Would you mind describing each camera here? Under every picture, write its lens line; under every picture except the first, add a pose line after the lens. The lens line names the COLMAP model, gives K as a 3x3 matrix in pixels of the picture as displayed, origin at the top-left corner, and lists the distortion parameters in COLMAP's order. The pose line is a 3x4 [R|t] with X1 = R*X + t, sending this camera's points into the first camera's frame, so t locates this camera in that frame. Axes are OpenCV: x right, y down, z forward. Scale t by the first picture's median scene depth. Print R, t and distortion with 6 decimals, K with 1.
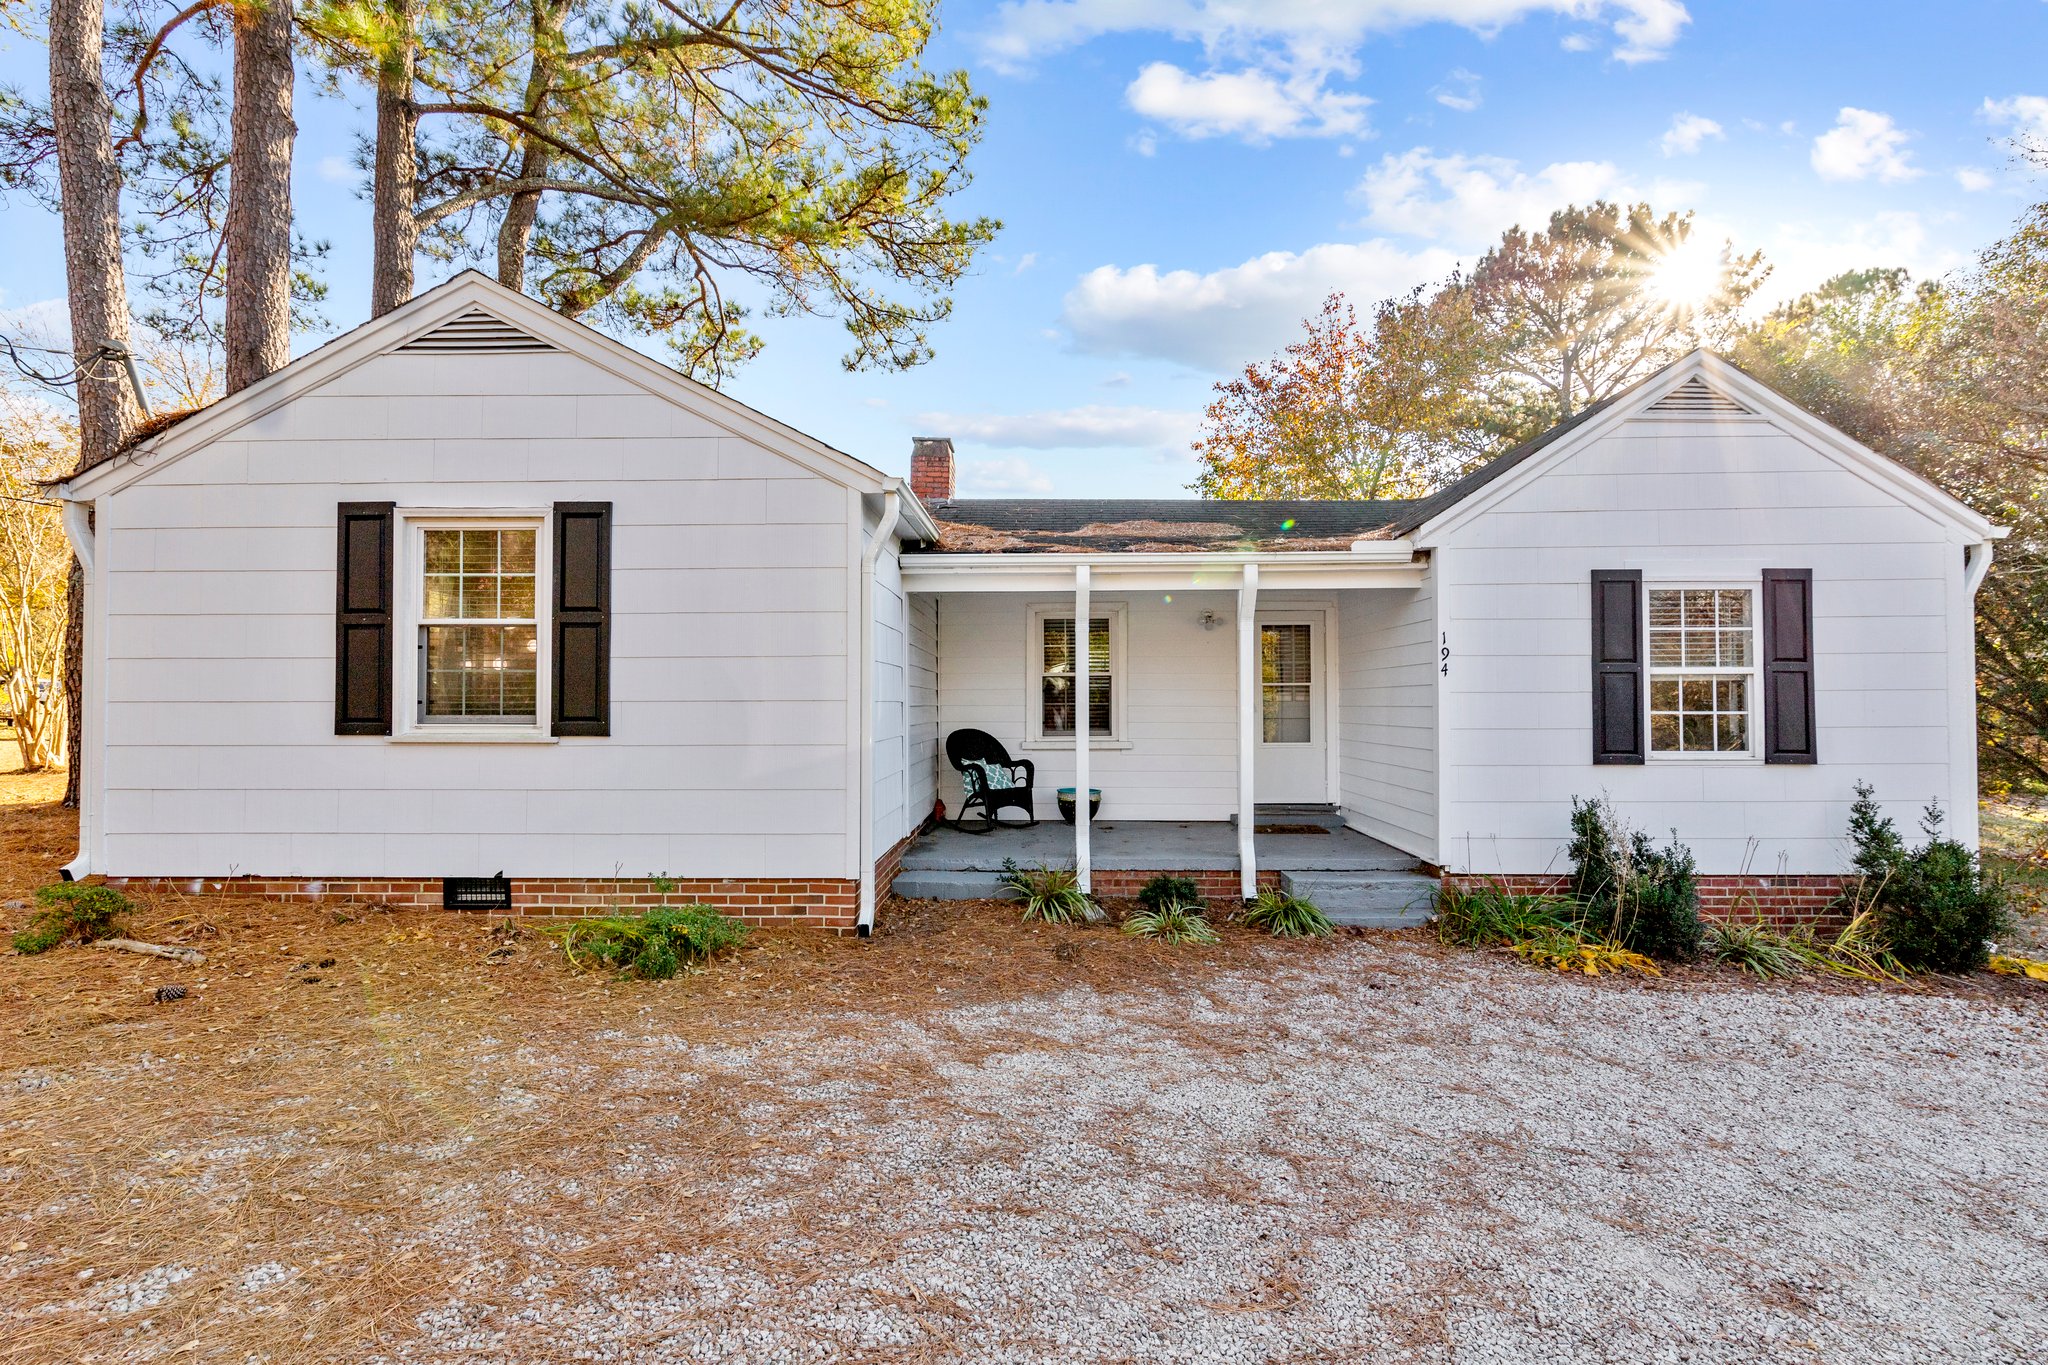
lens RADIAL K [[1115.8, 0, 1024.3], [0, 1115.8, 683.7], [0, 0, 1]] dist [0.004725, -0.002169]
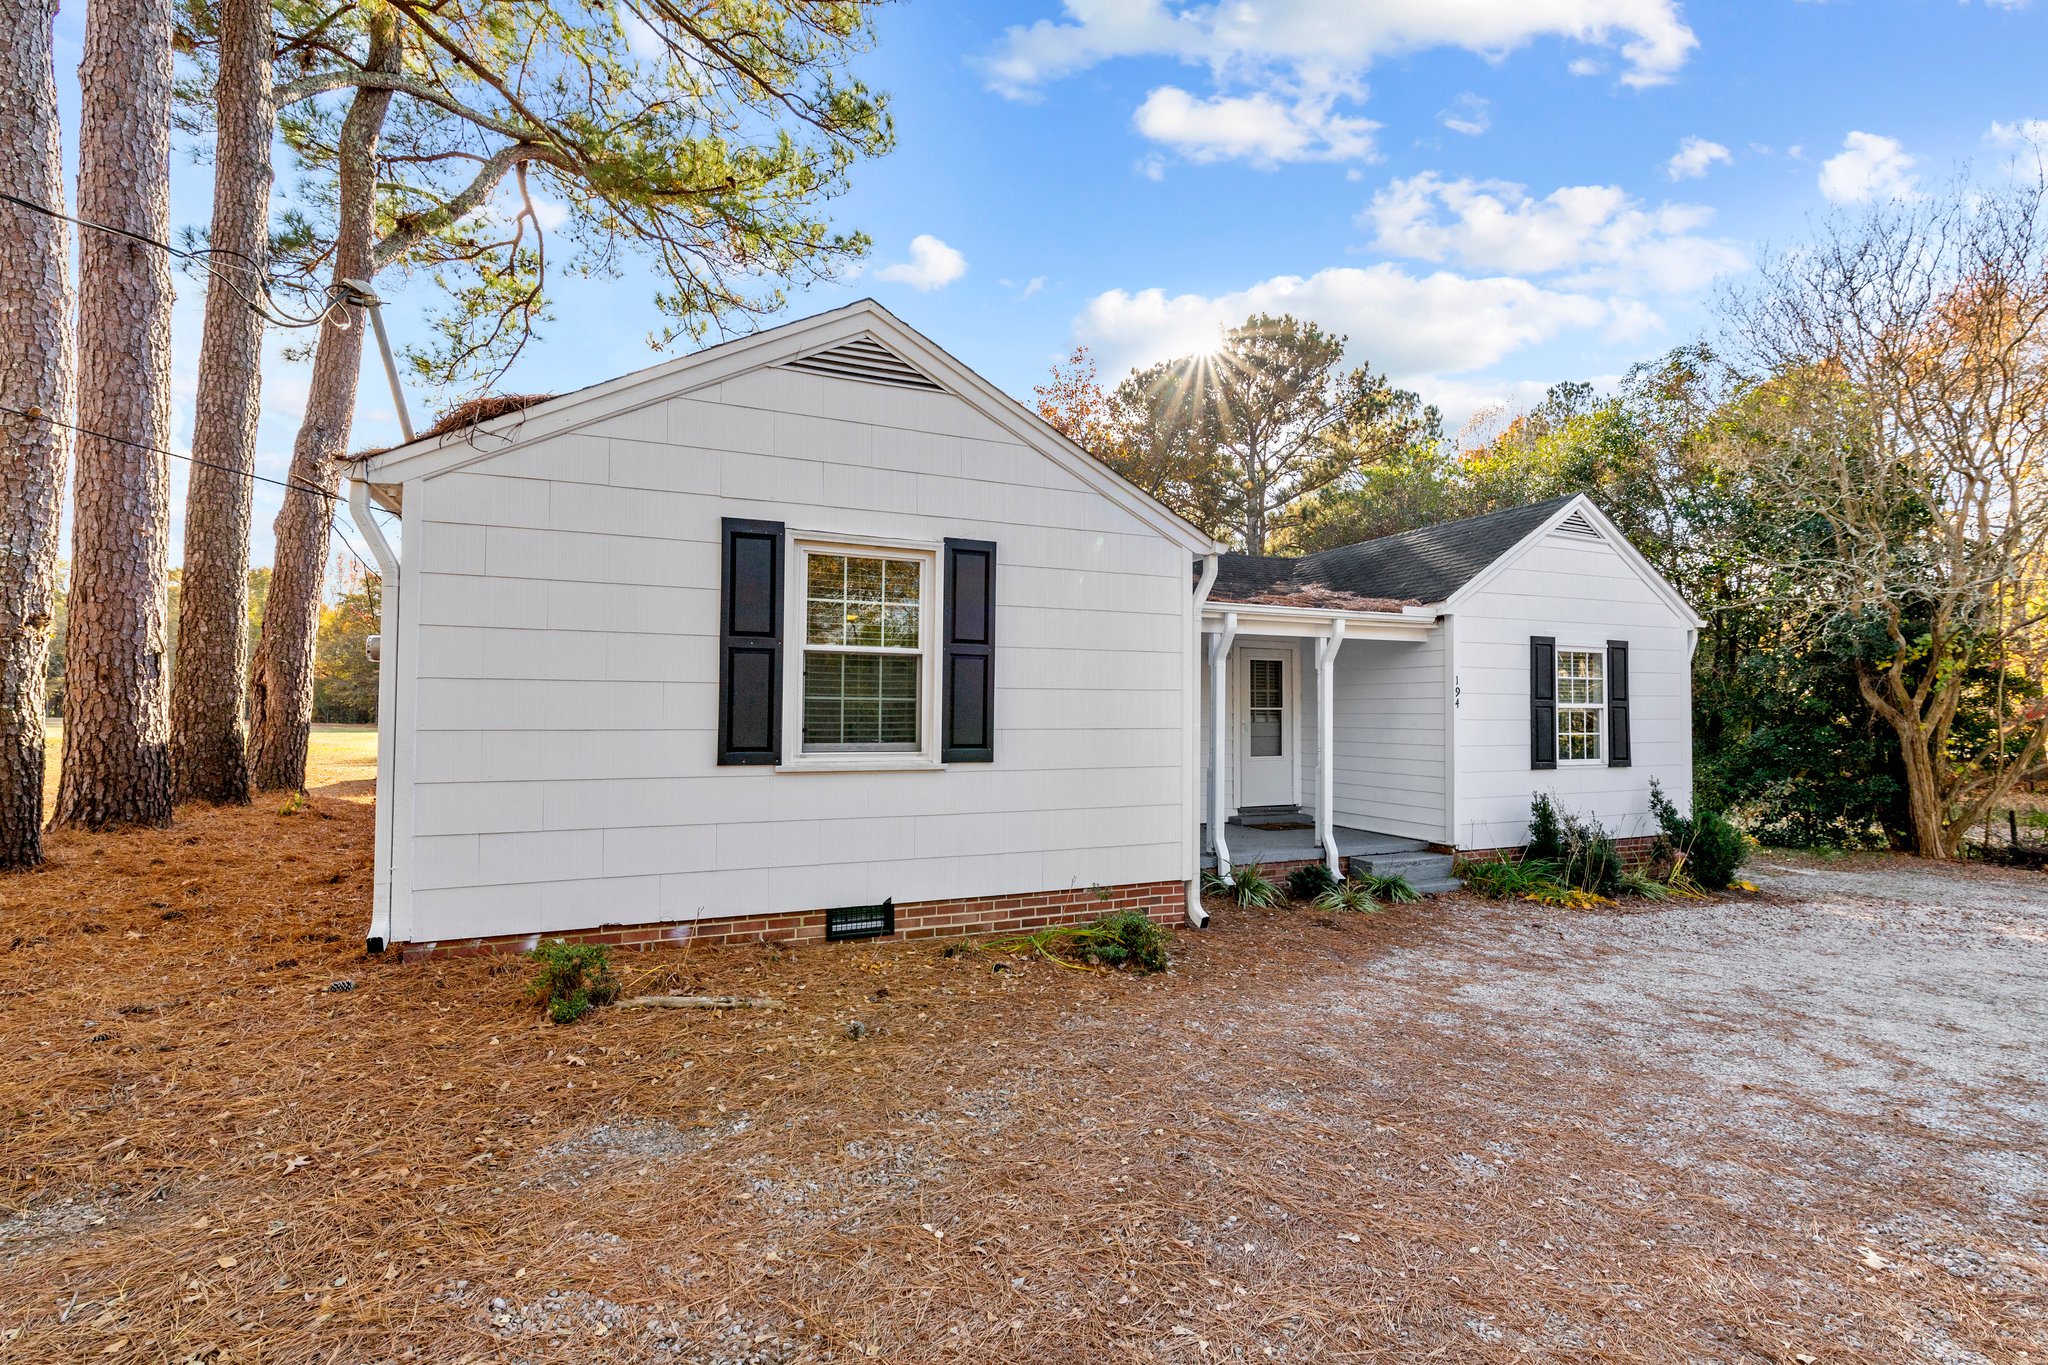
lens RADIAL K [[1231.3, 0, 1026.4], [0, 1231.3, 665.8], [0, 0, 1]] dist [0.001296, -0.001856]
pose [[0.845794, 0.024358, 0.532953, -0.947177], [-0.017398, 0.999685, -0.018079, -0.023318], [-0.533226, 0.006019, 0.845952, -0.009116]]
